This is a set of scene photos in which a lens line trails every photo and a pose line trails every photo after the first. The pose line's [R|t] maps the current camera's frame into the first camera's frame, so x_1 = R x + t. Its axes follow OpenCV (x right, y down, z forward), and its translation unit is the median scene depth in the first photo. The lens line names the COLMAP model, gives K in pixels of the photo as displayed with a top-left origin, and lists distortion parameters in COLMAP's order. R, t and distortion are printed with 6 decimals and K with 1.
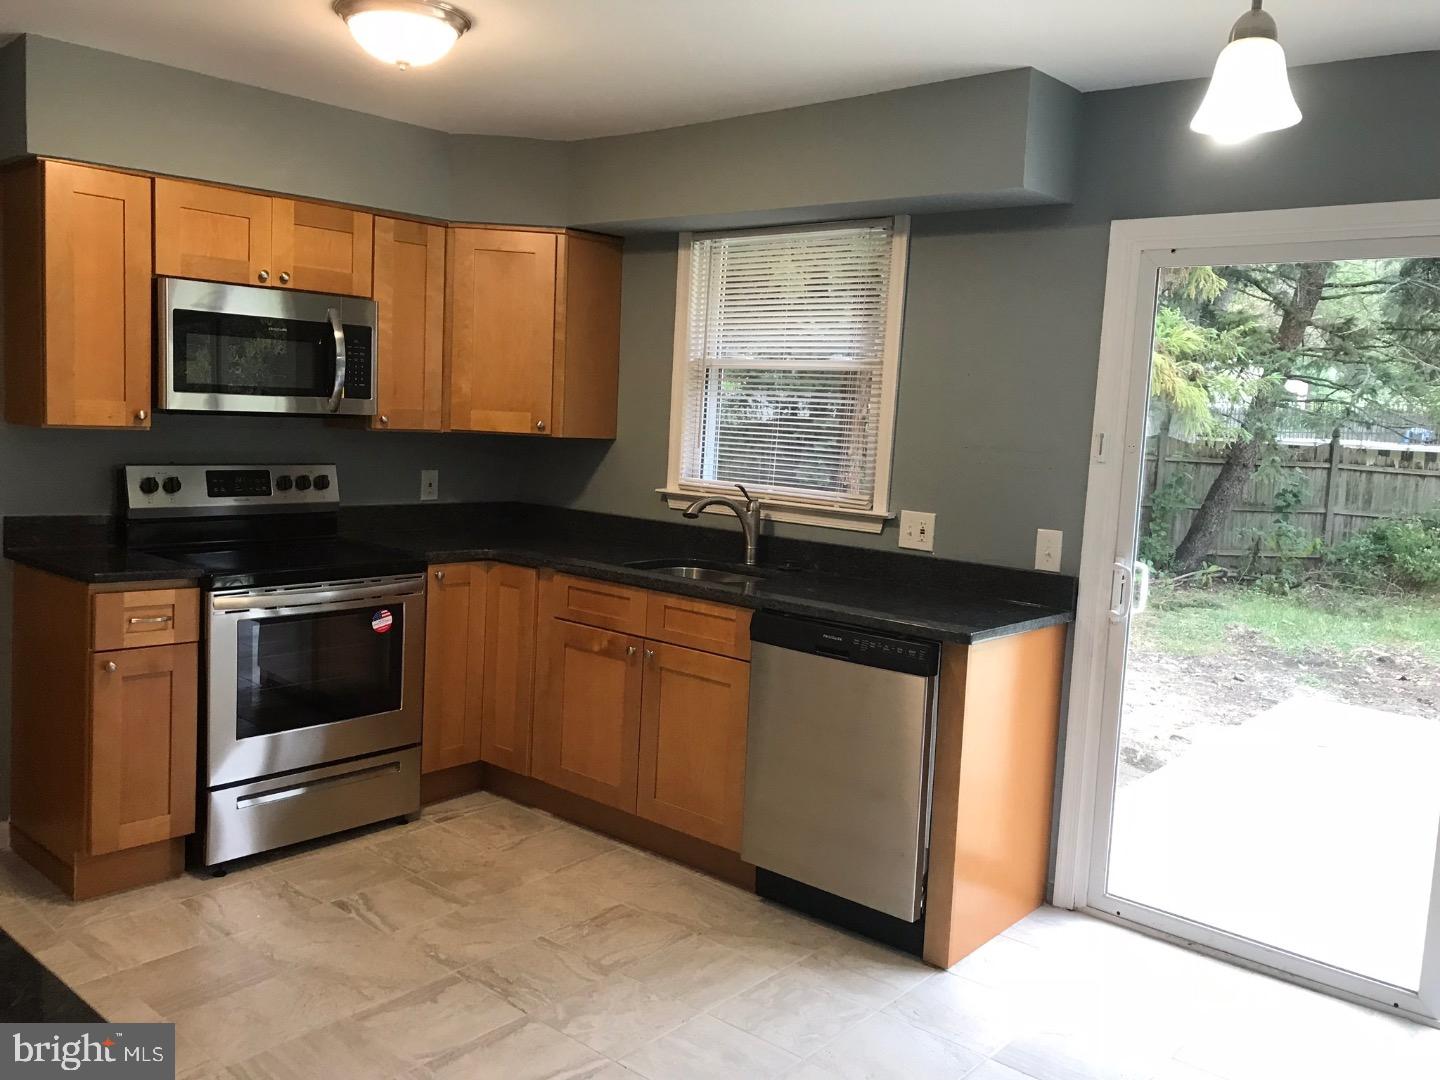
lens RADIAL K [[1191.0, 0, 719.9], [0, 1191.0, 512.7], [0, 0, 1]] dist [0.032841, -0.016358]
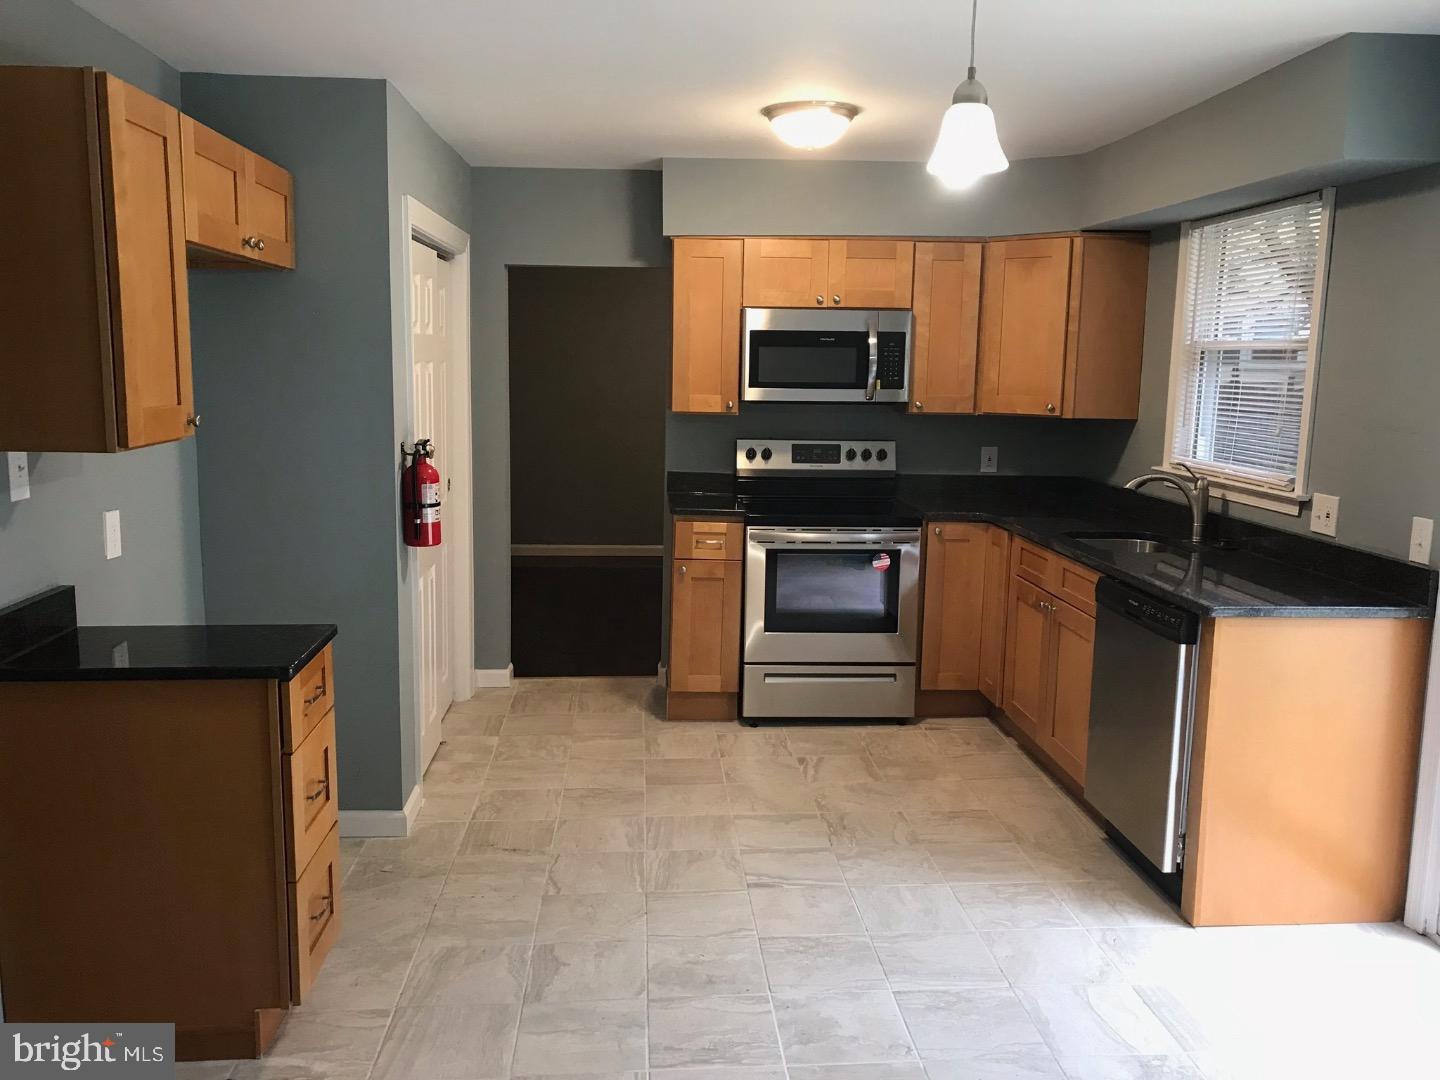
lens RADIAL K [[1191.0, 0, 719.9], [0, 1191.0, 512.7], [0, 0, 1]] dist [0.032841, -0.016358]
pose [[0.705699, 0.053957, -0.706454, 0.494612], [-0.044487, 0.998503, 0.031823, 0.004426], [0.707113, 0.008970, 0.707043, -0.030731]]
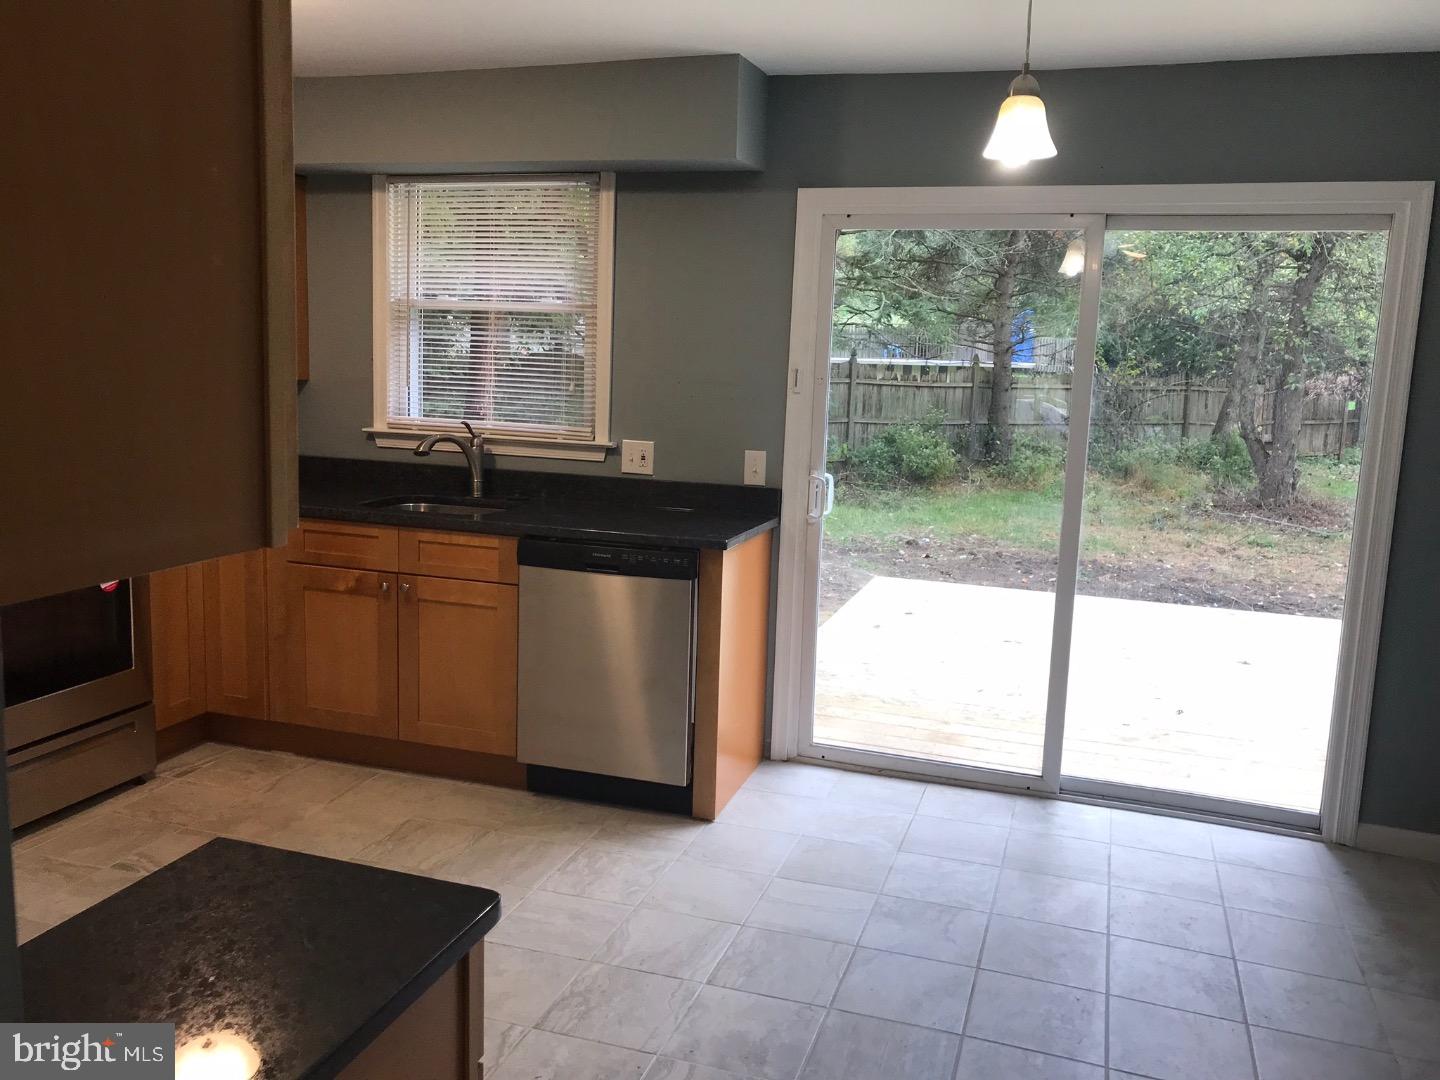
lens RADIAL K [[1191.0, 0, 719.9], [0, 1191.0, 512.7], [0, 0, 1]] dist [0.032841, -0.016358]
pose [[0.923899, -0.069902, 0.376197, -0.186960], [0.045167, 0.996221, 0.074186, -0.012220], [-0.379961, -0.051549, 0.923565, -0.074917]]
